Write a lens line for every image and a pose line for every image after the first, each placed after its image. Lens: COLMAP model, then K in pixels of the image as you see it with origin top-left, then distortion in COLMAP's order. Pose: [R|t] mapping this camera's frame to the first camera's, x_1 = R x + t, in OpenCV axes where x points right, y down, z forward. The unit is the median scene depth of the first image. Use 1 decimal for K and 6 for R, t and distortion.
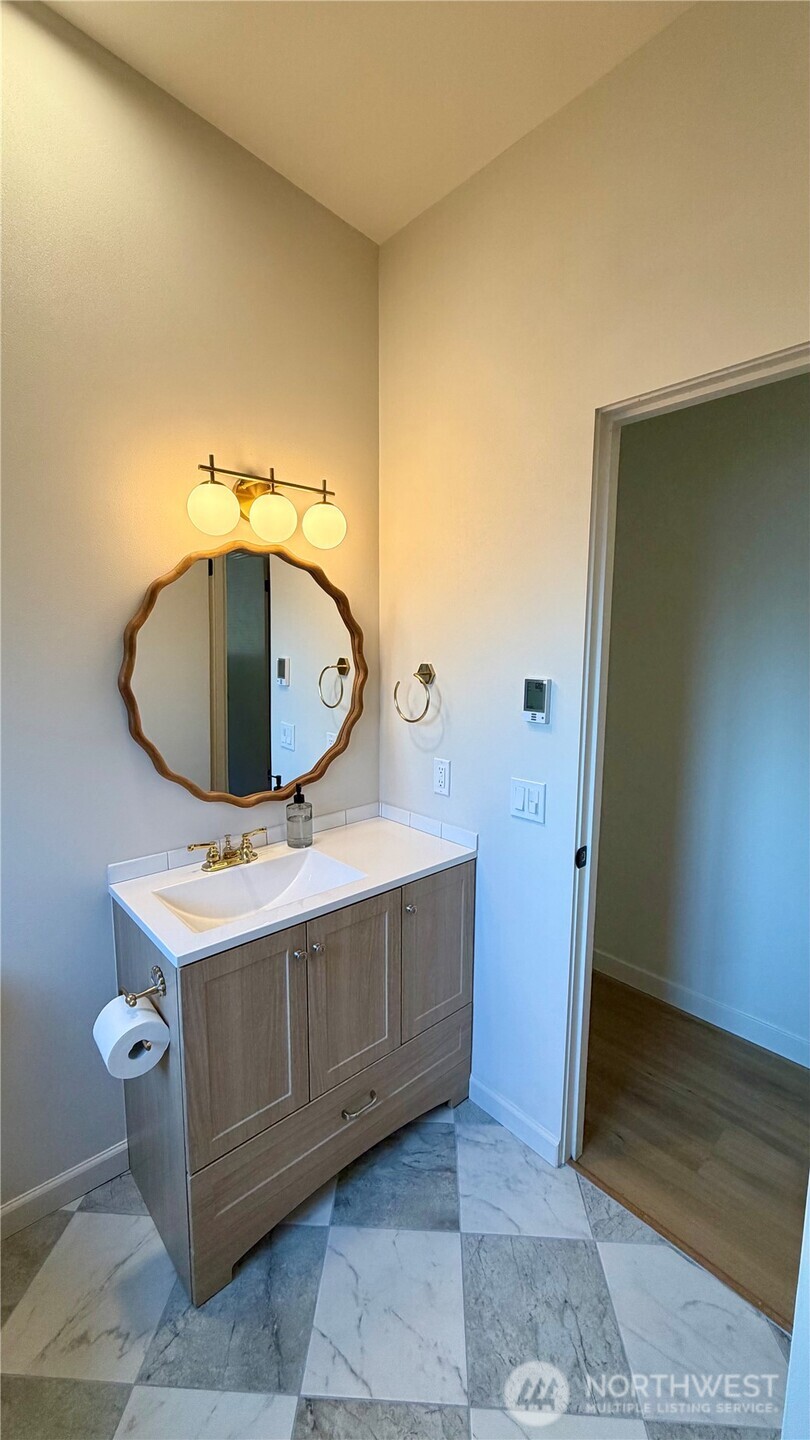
lens RADIAL K [[573.0, 0, 399.2], [0, 573.0, 710.1], [0, 0, 1]] dist [-0.001709, 0.001076]
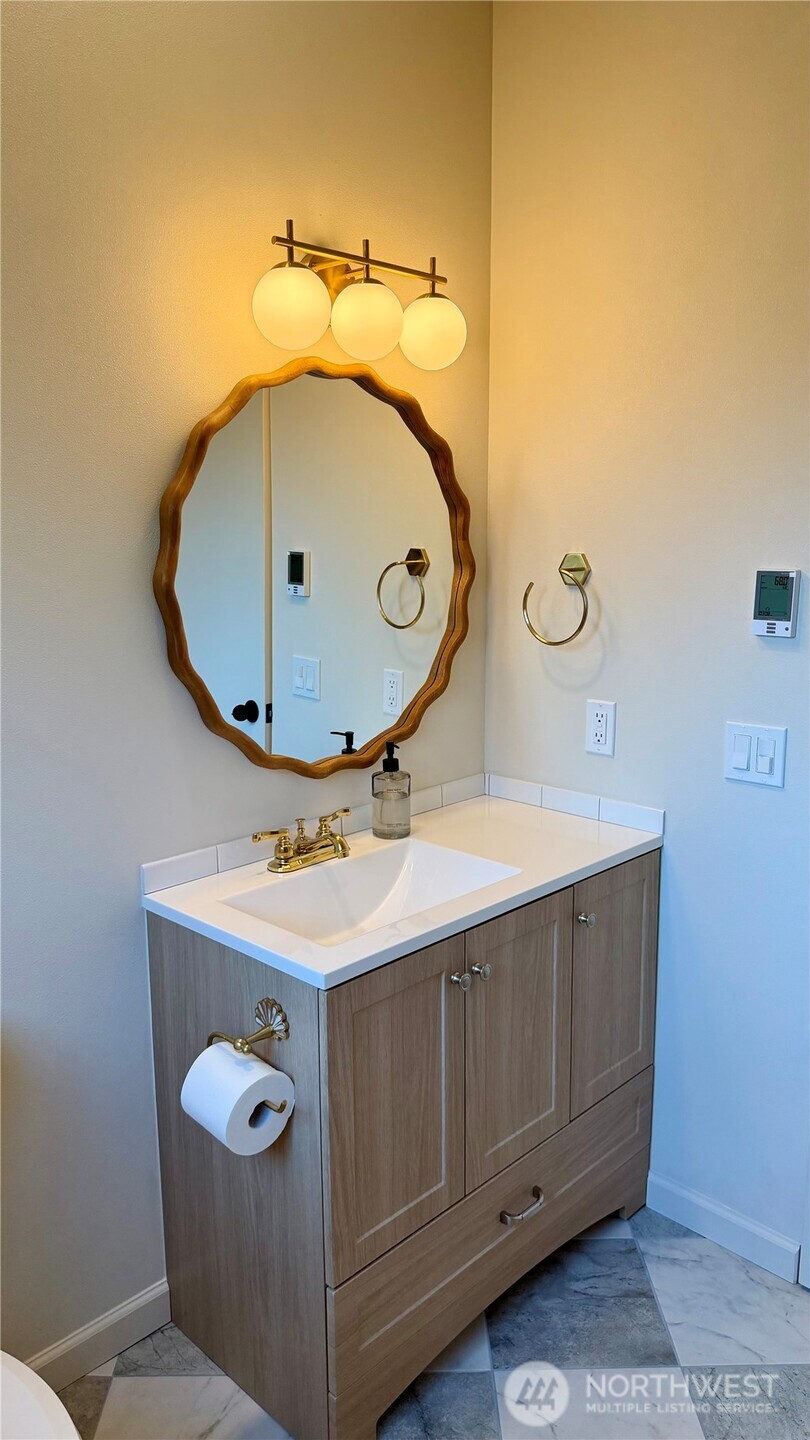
lens RADIAL K [[1001.6, 0, 399.5], [0, 1001.6, 715.5], [0, 0, 1]] dist [0.049072, -0.061865]
pose [[0.997713, -0.021212, 0.064173, -0.268365], [0.017197, 0.997898, 0.062487, 0.032113], [-0.065363, -0.061240, 0.995981, -0.142593]]
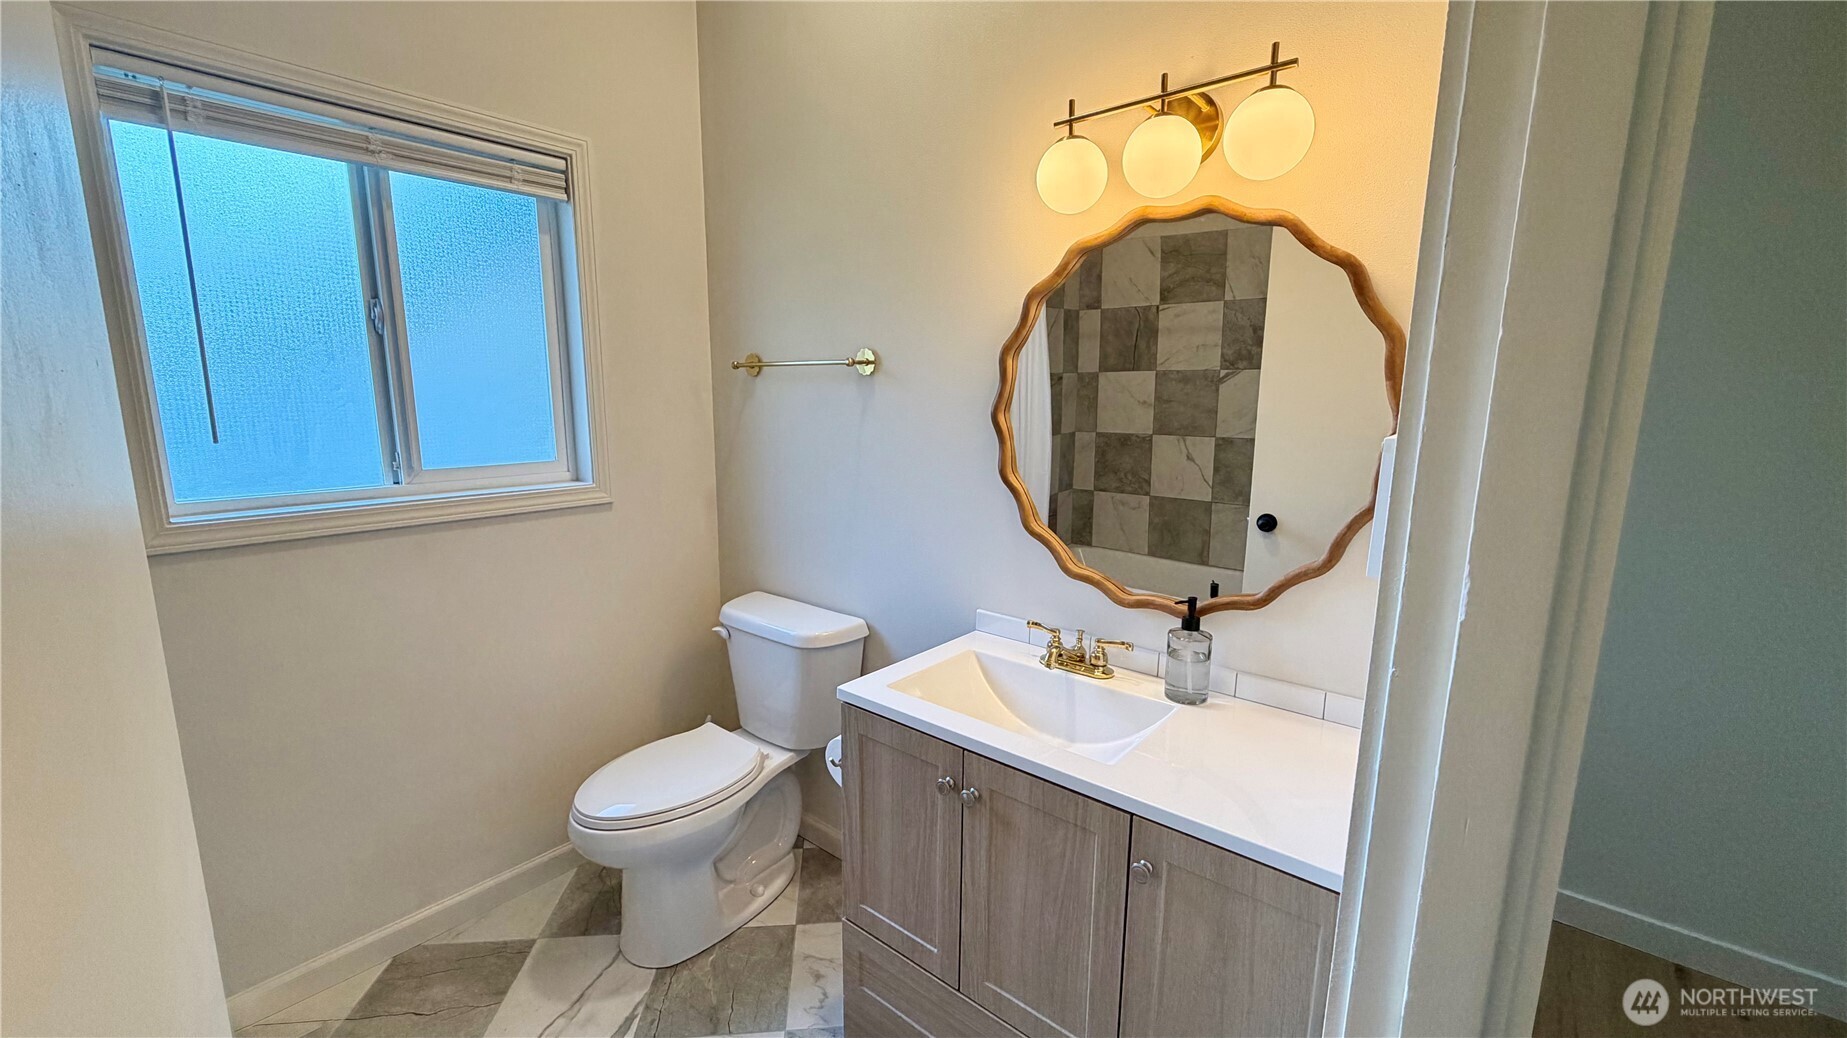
lens RADIAL K [[735.0, 0, 925.2], [0, 735.0, 520.5], [0, 0, 1]] dist [-0.001709, 0.001076]
pose [[0.150790, 0.163947, -0.974876, 0.586341], [-0.125578, 0.981340, 0.145610, -0.033862], [0.980557, 0.100466, 0.168564, 0.662786]]
